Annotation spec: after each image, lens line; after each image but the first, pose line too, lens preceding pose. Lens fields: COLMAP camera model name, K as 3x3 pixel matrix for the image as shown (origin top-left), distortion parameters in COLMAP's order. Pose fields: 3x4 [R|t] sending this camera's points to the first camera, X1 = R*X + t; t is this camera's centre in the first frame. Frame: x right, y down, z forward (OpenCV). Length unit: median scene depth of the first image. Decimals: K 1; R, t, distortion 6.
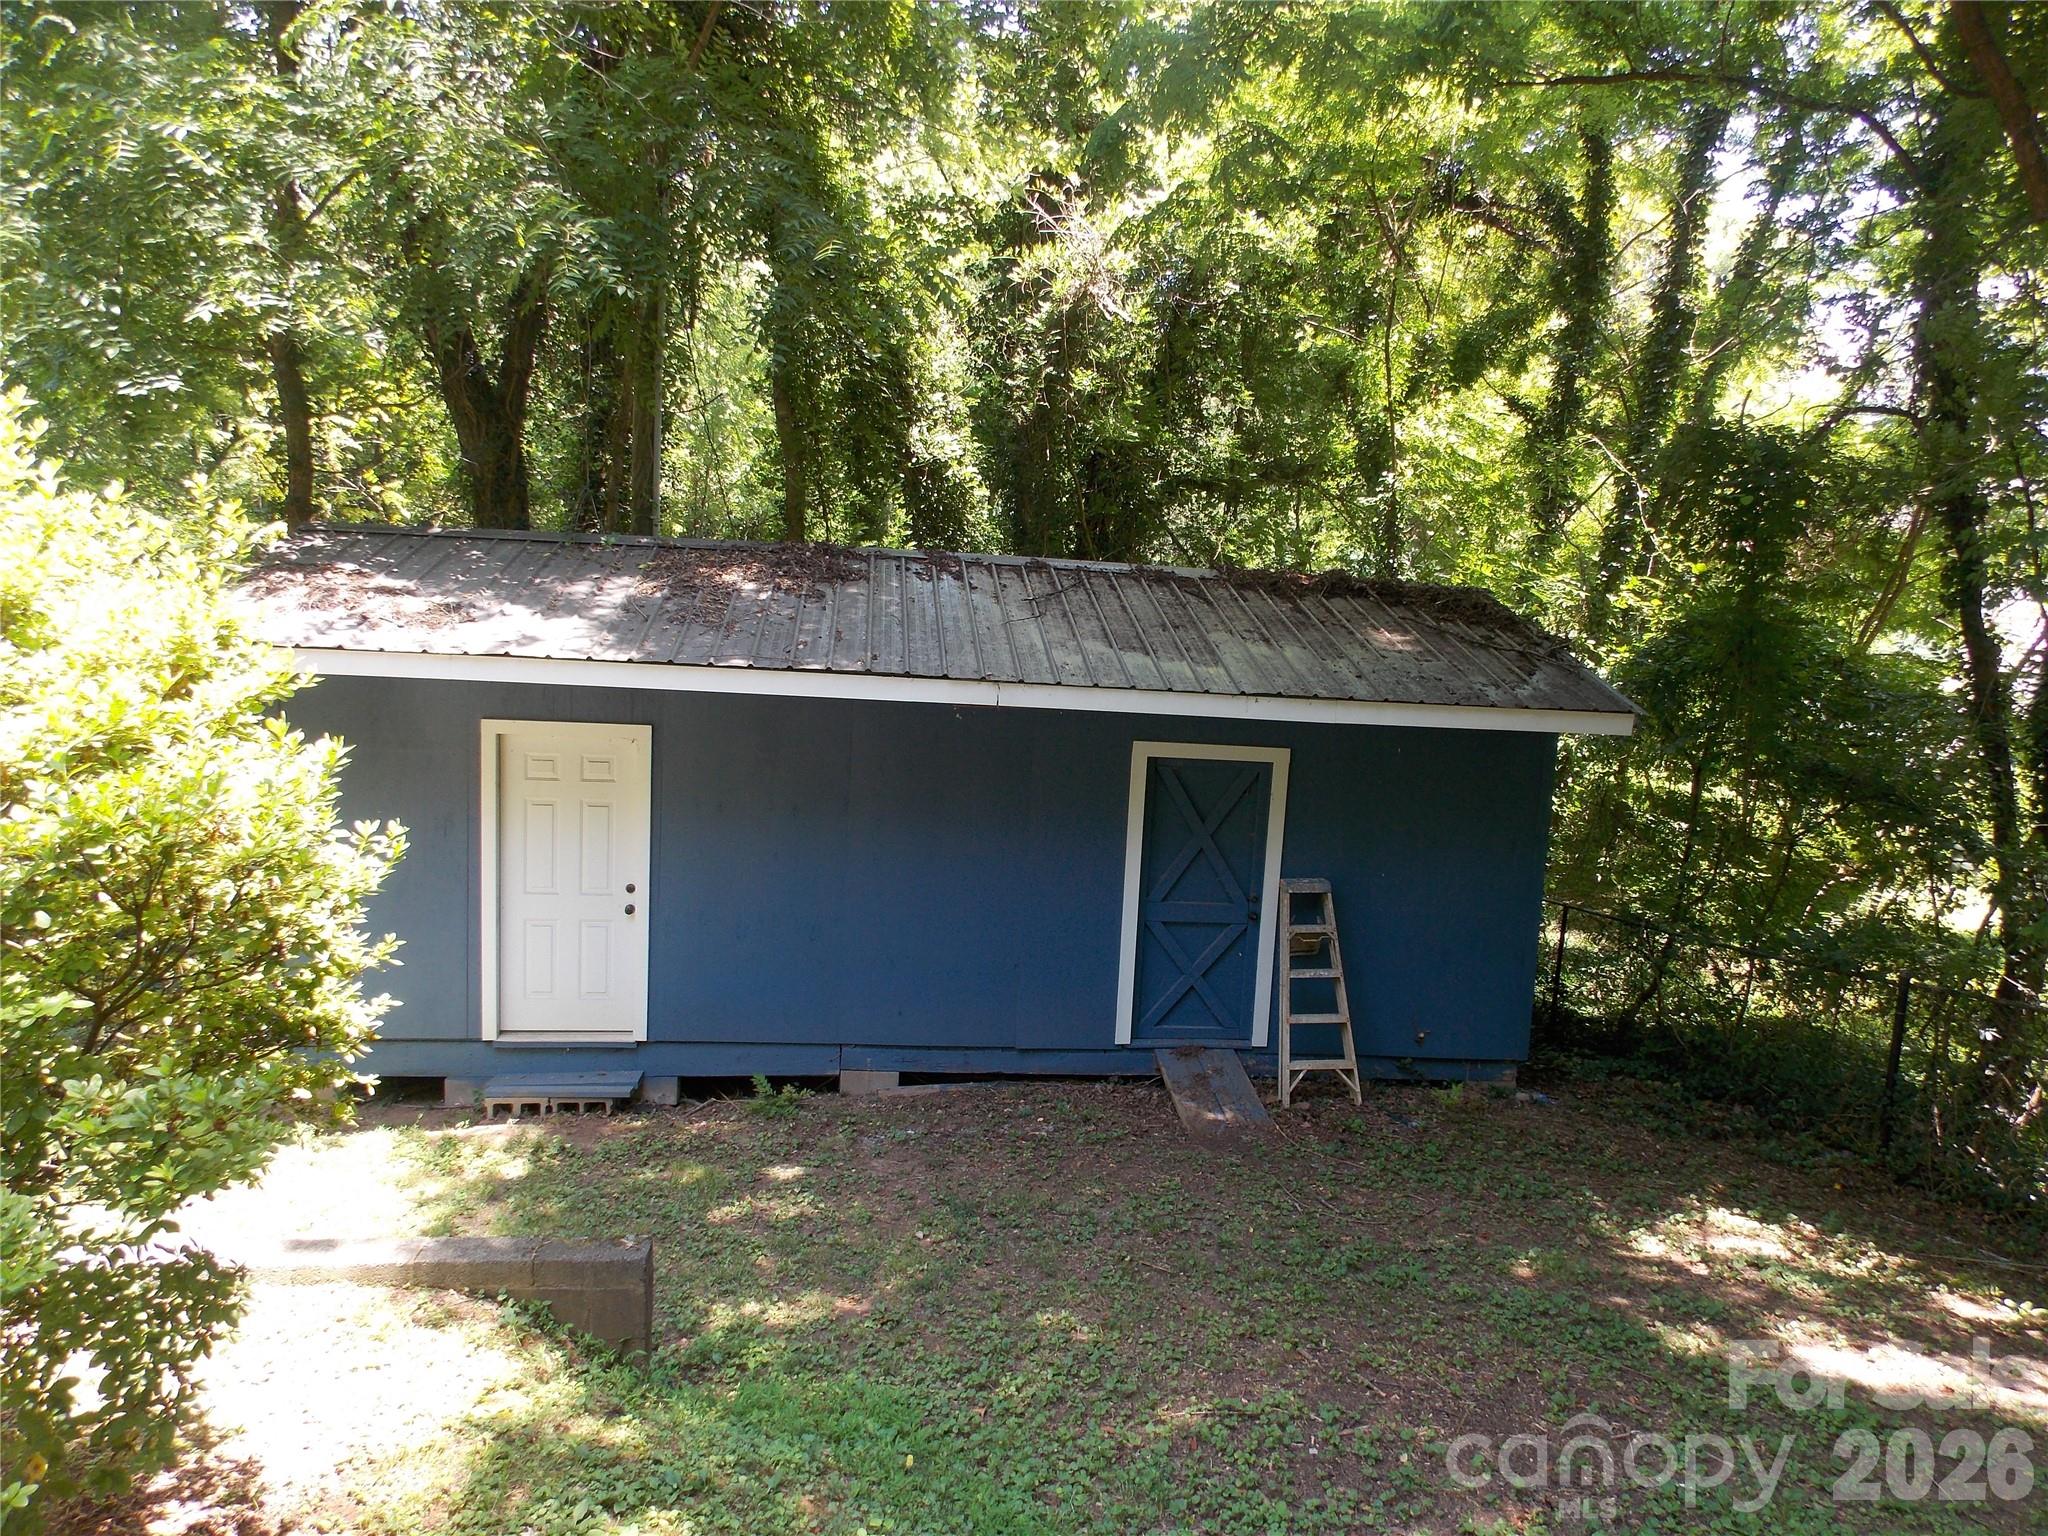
lens RADIAL K [[1357.9, 0, 1015.5], [0, 1357.9, 771.1], [0, 0, 1]] dist [0.002883, 0.004888]
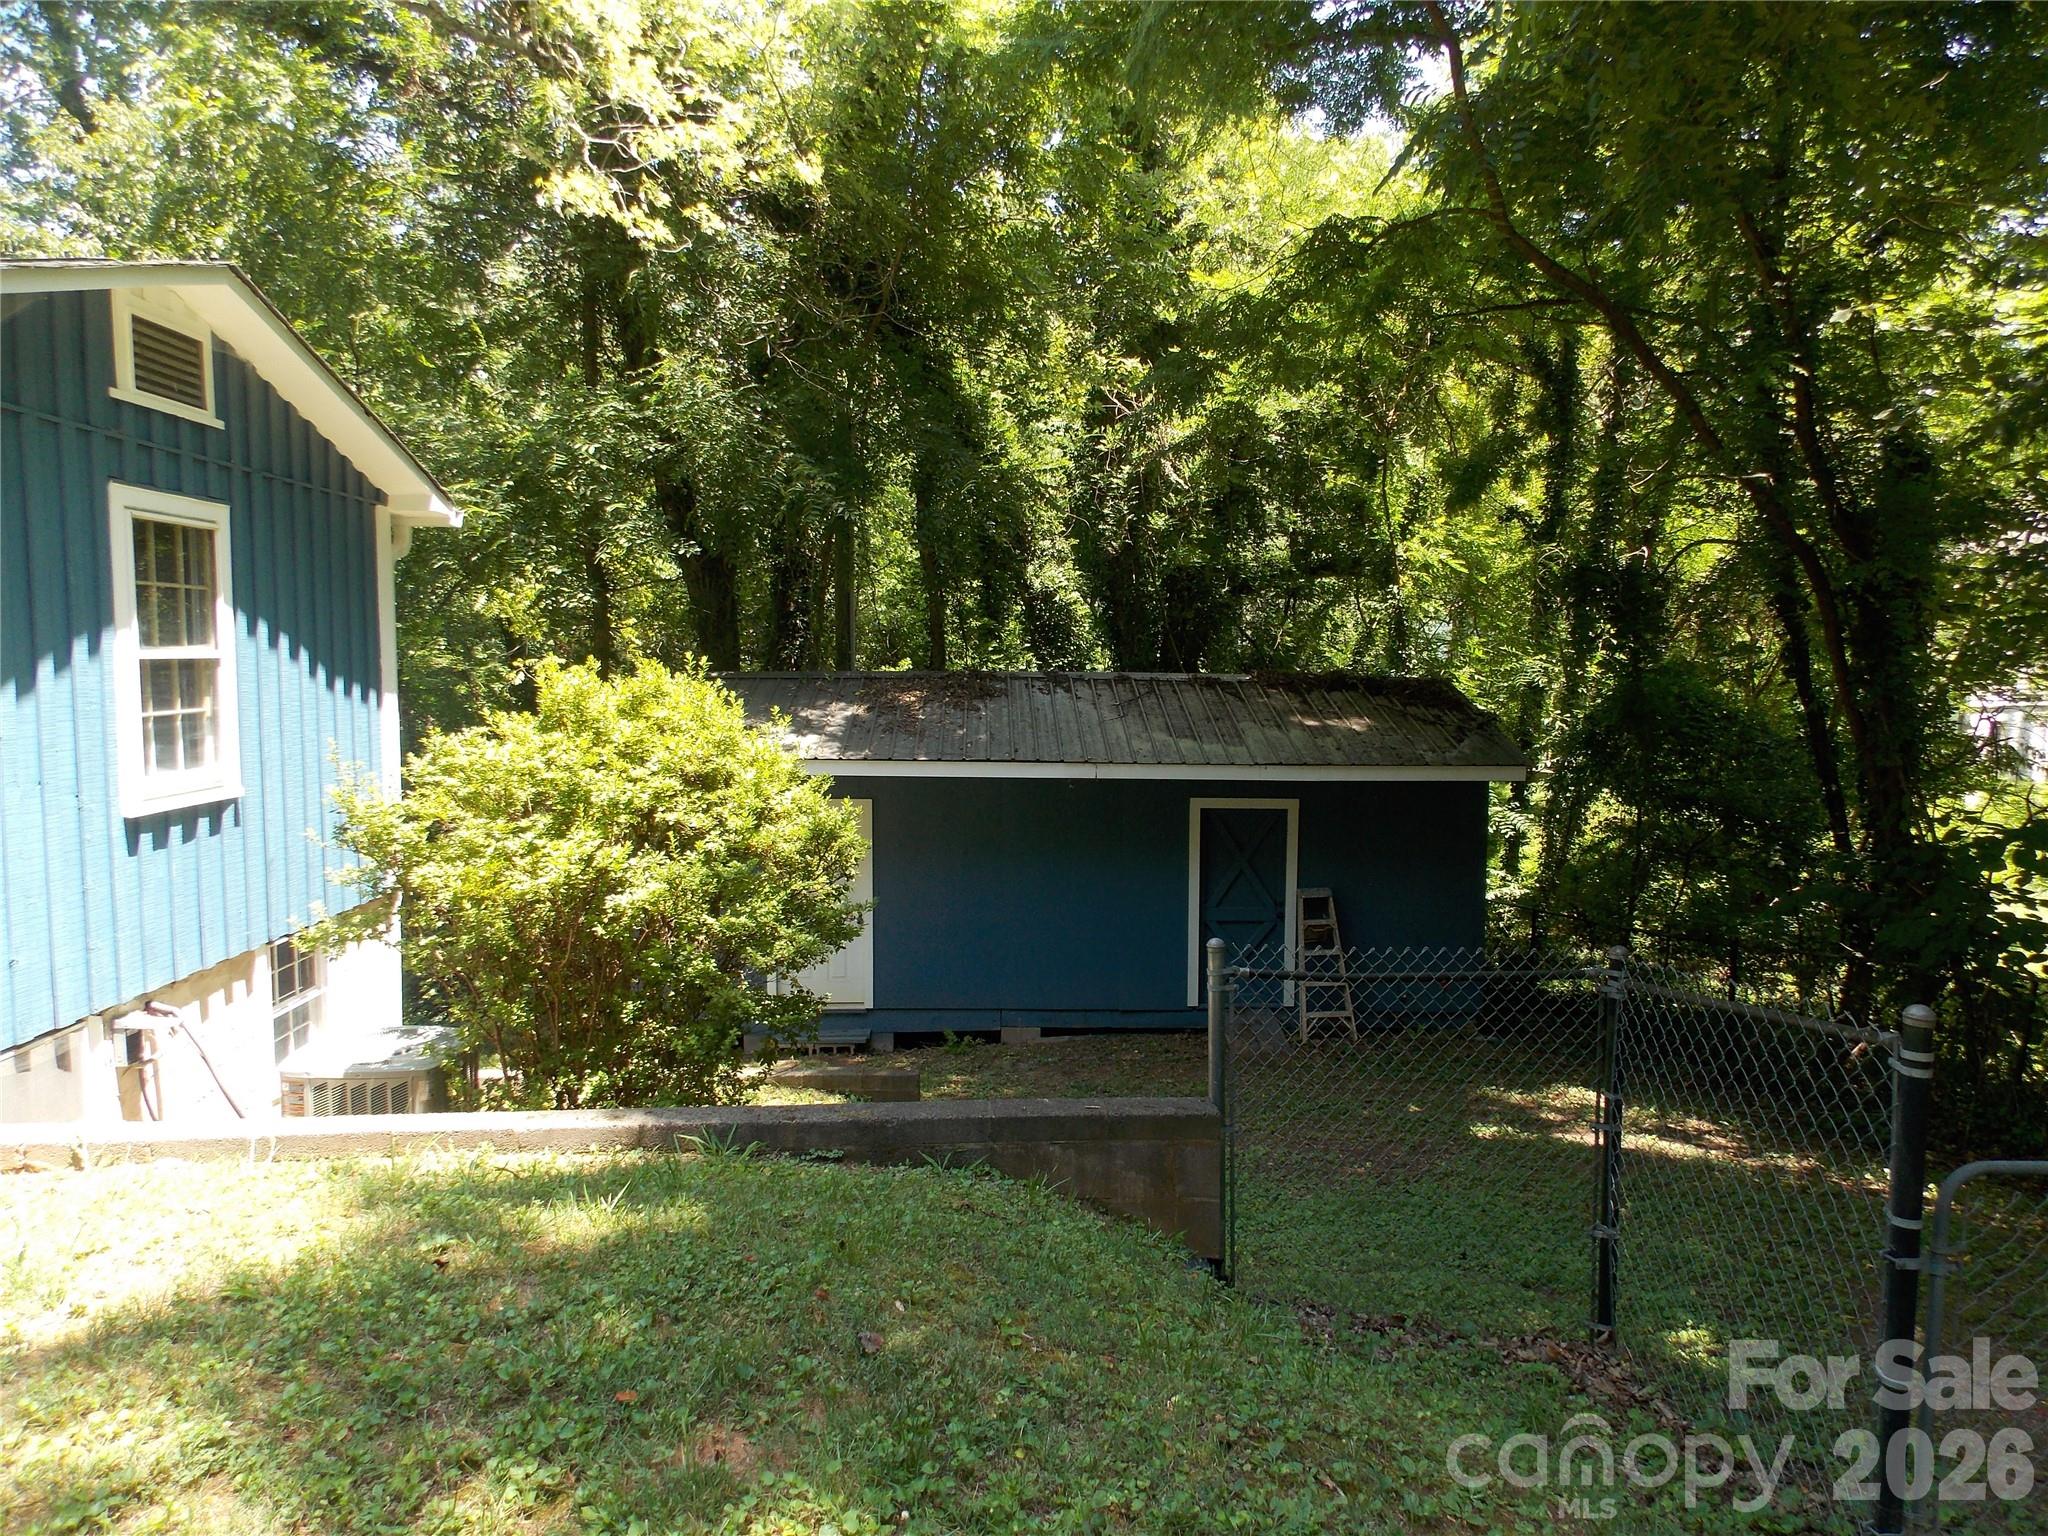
lens RADIAL K [[1357.9, 0, 1019.0], [0, 1357.9, 769.0], [0, 0, 1]] dist [0.002883, 0.004888]
pose [[0.995647, -0.042154, -0.083125, 0.023501], [0.038114, 0.998041, -0.049605, 0.011423], [0.085053, 0.046221, 0.995304, -0.445253]]
